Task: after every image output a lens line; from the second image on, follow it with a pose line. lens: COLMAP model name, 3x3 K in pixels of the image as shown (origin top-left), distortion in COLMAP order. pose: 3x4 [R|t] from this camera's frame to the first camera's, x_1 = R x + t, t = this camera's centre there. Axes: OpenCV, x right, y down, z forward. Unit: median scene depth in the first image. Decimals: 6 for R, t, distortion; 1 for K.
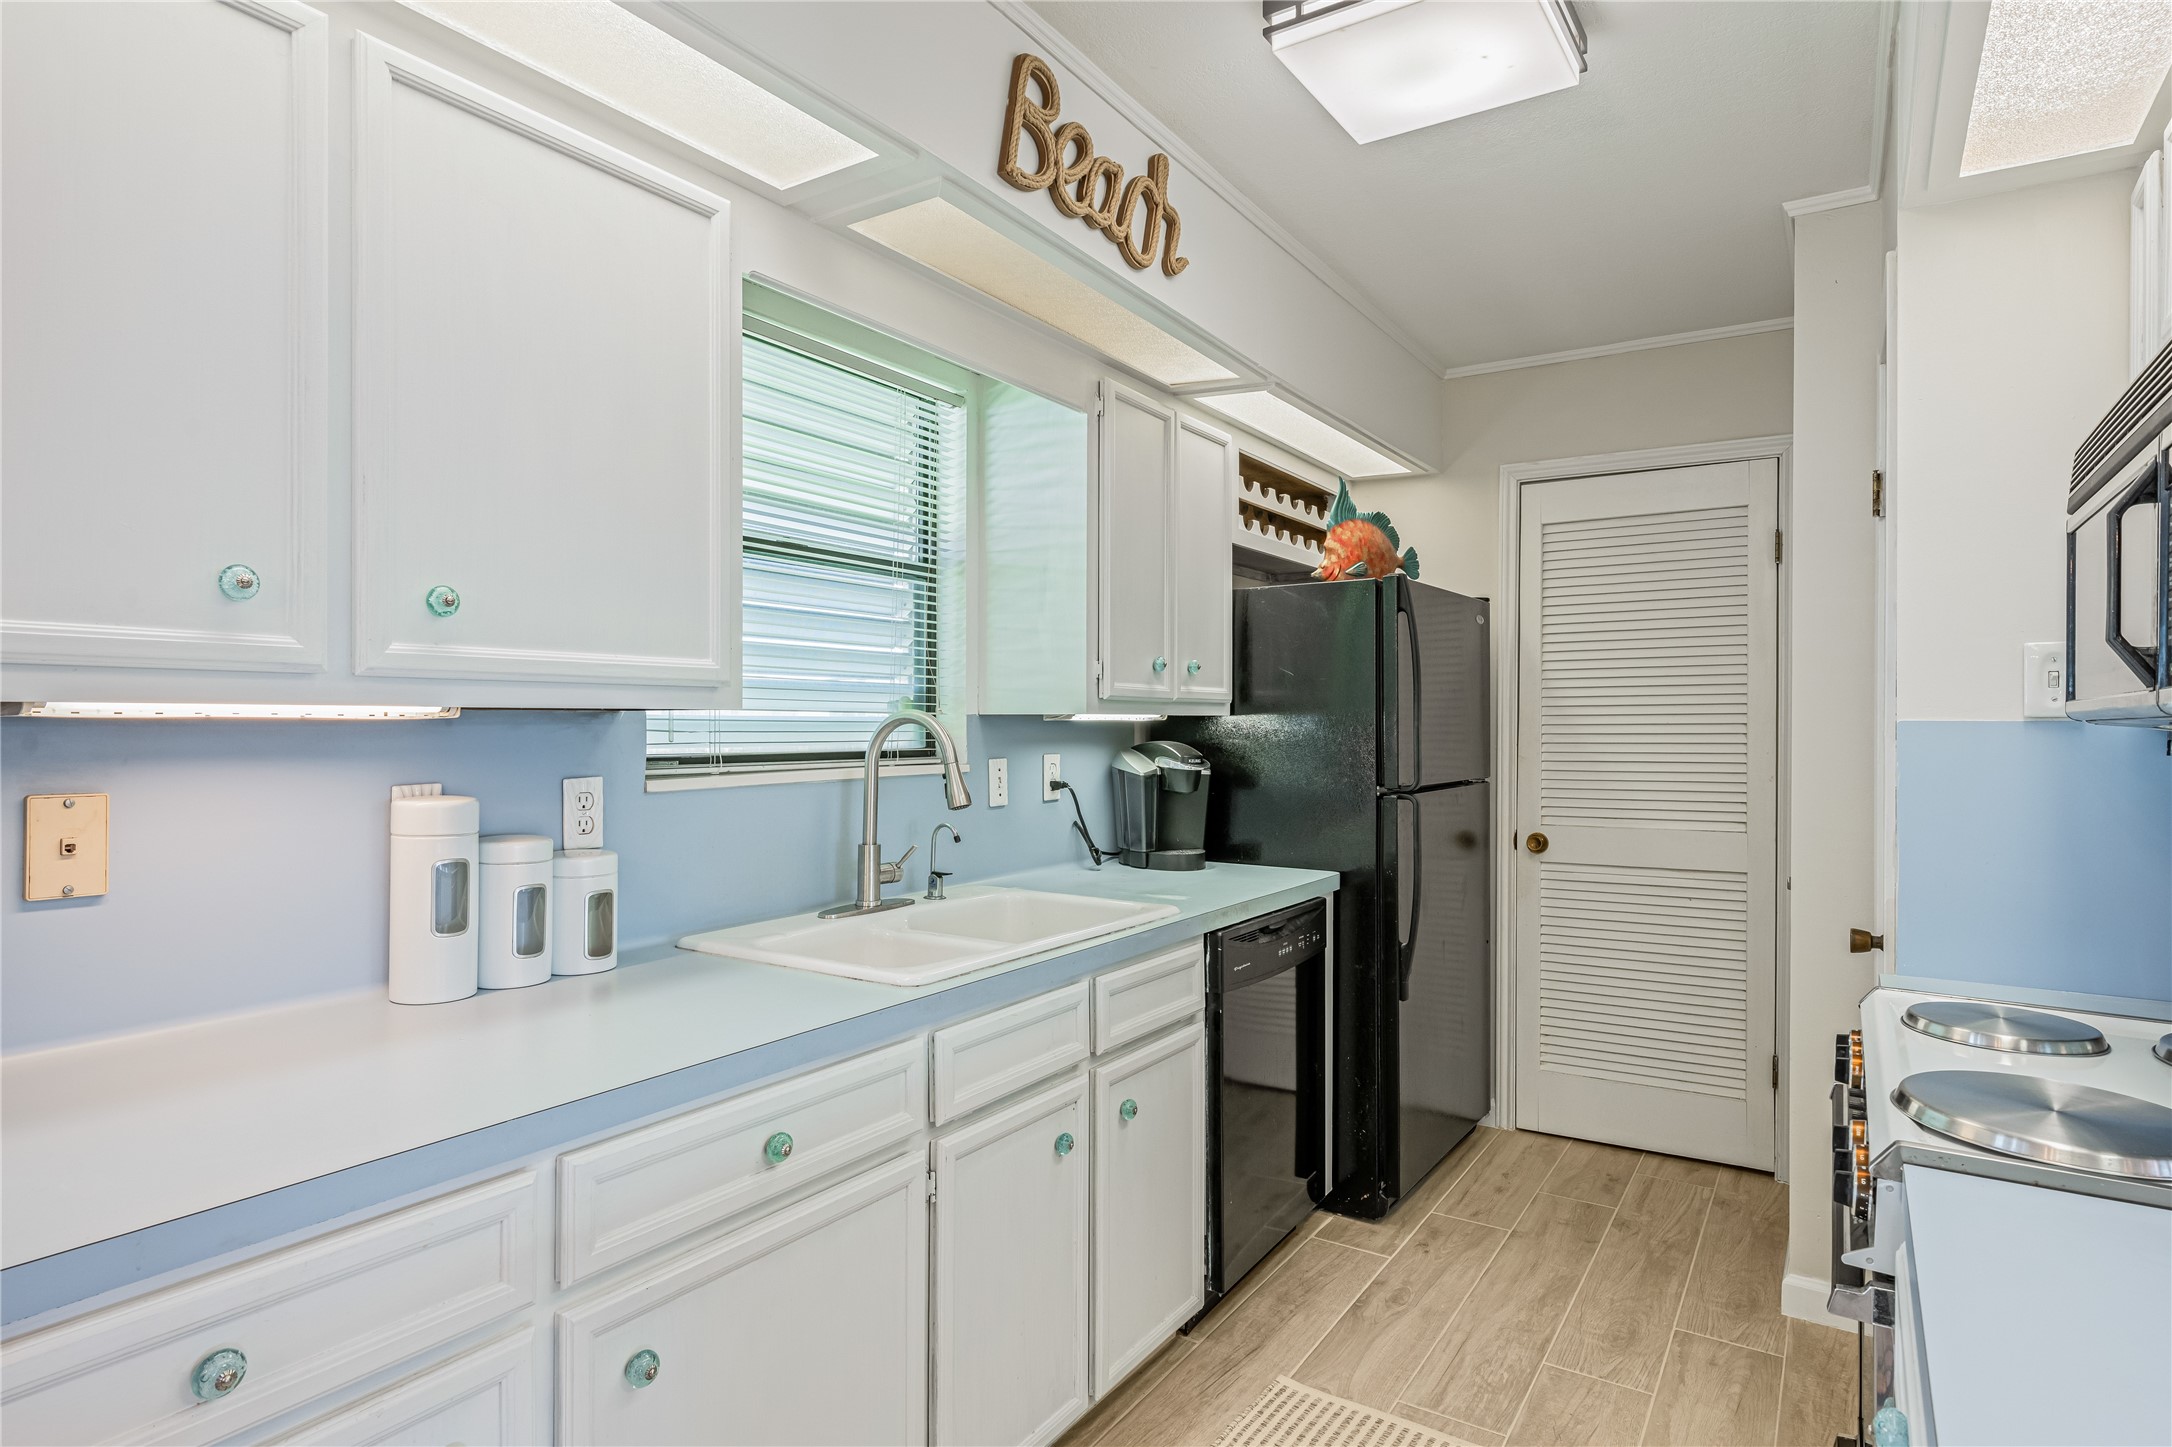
lens RADIAL K [[1175.8, 0, 1083.0], [0, 1175.8, 720.8], [0, 0, 1]] dist [-0.009566, 0.002013]
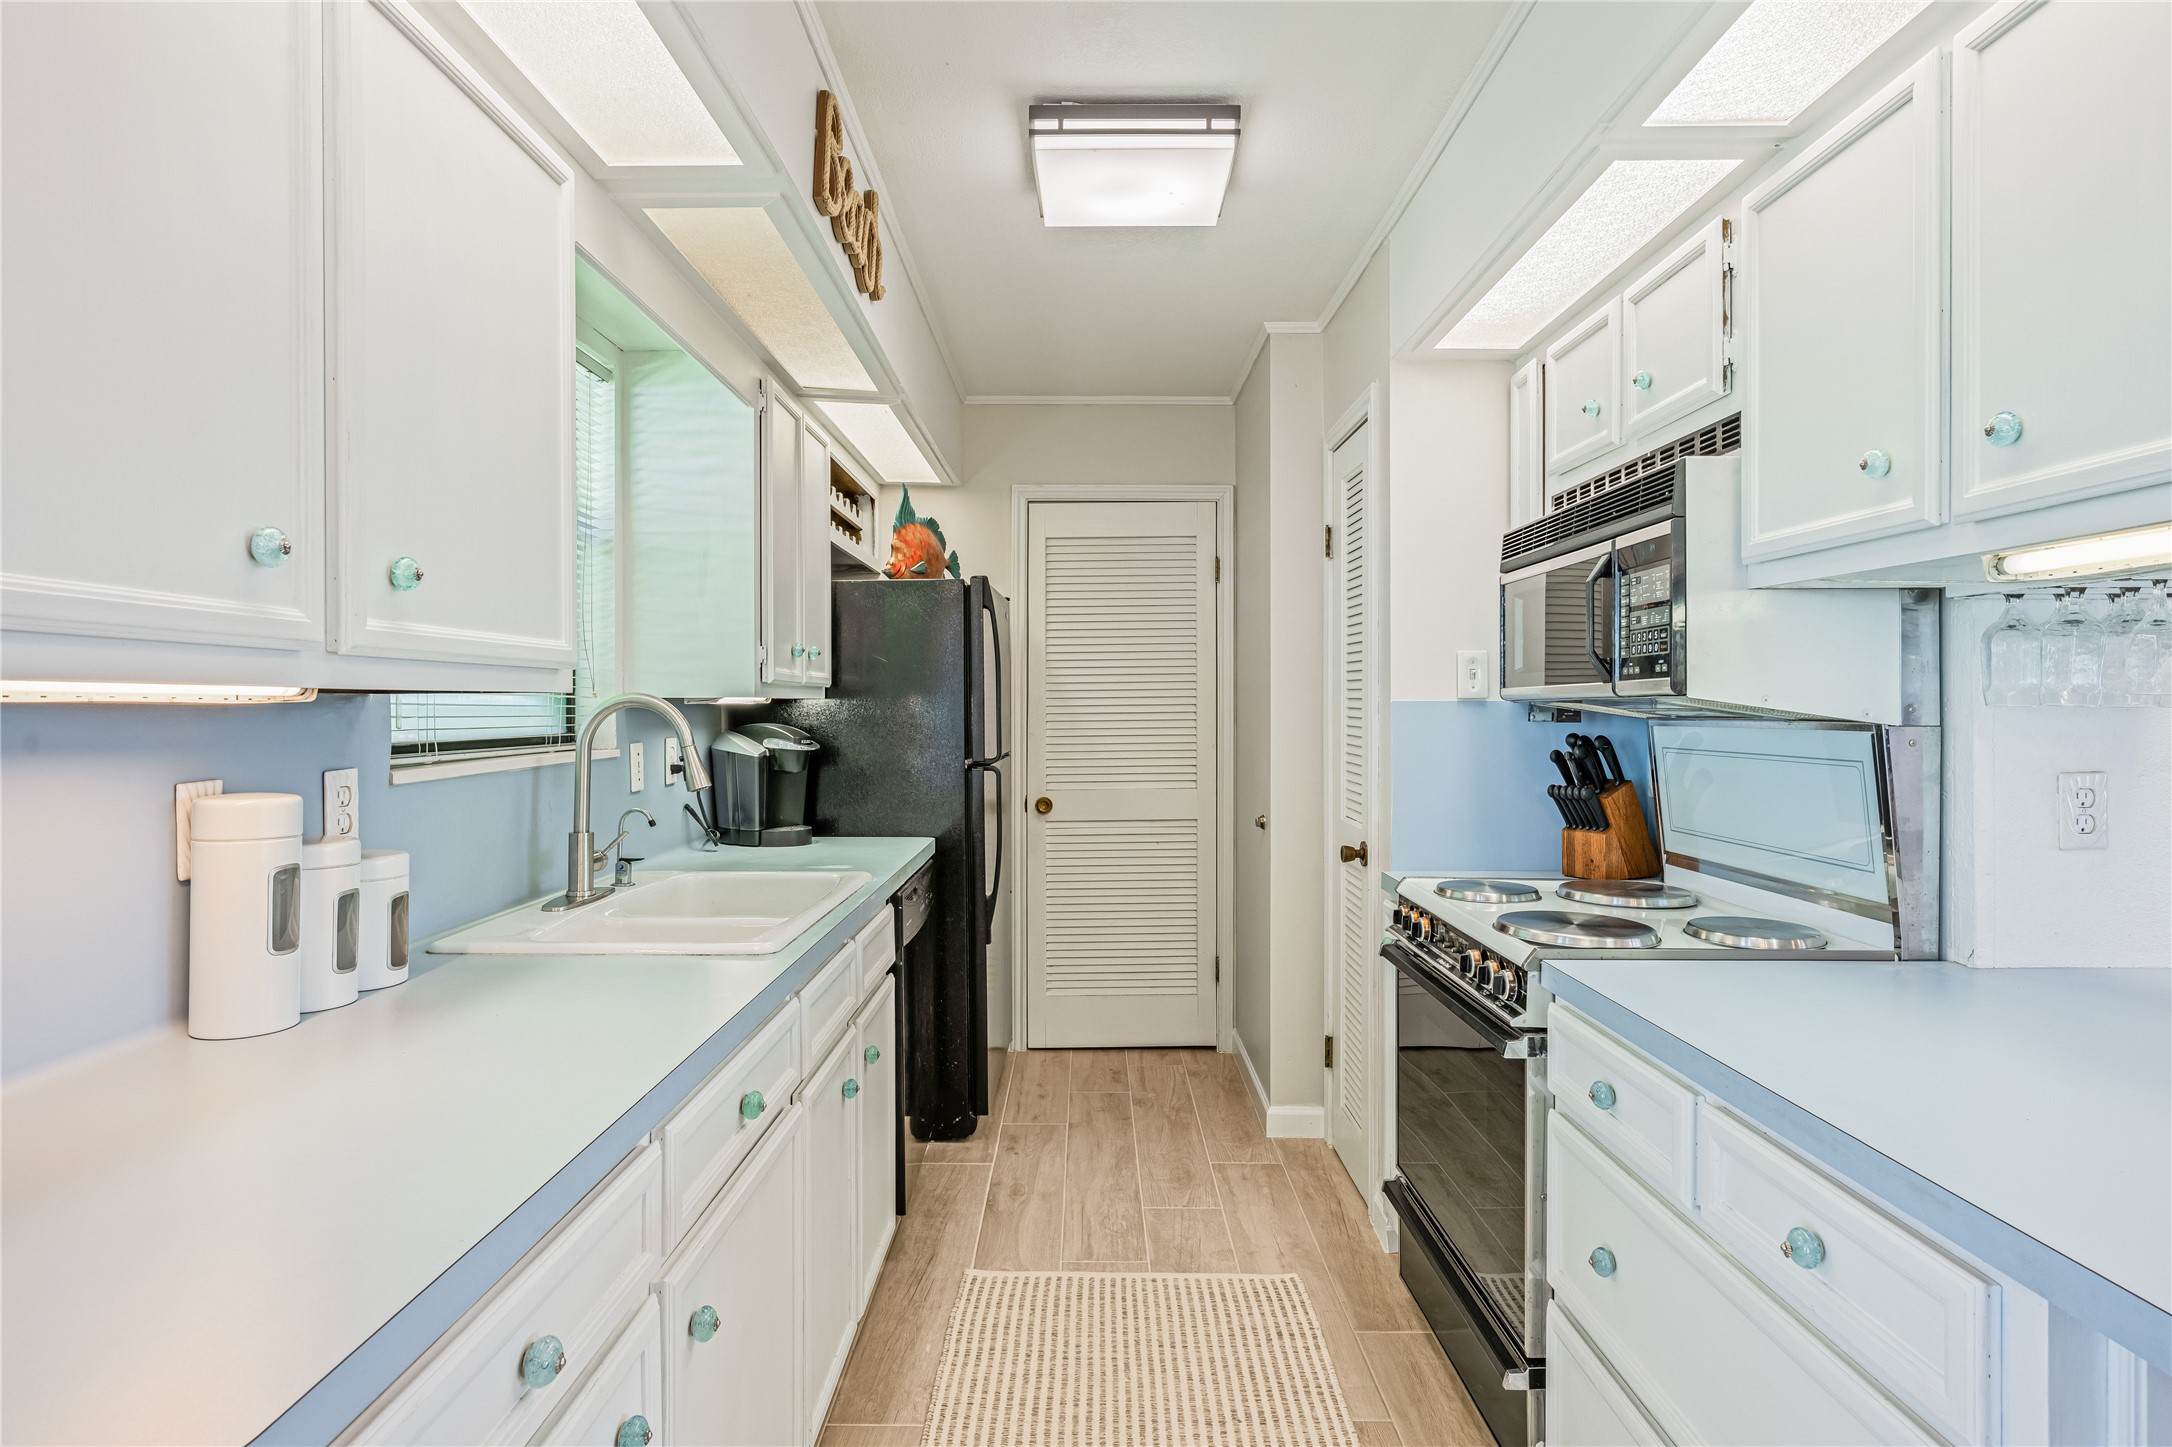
lens RADIAL K [[1175.8, 0, 1088.6], [0, 1175.8, 703.1], [0, 0, 1]] dist [-0.009566, 0.002013]
pose [[0.836596, -0.003857, 0.547806, -0.330835], [0.004776, 0.999989, -0.000254, 0.001081], [-0.547799, 0.002829, 0.836605, -0.031833]]
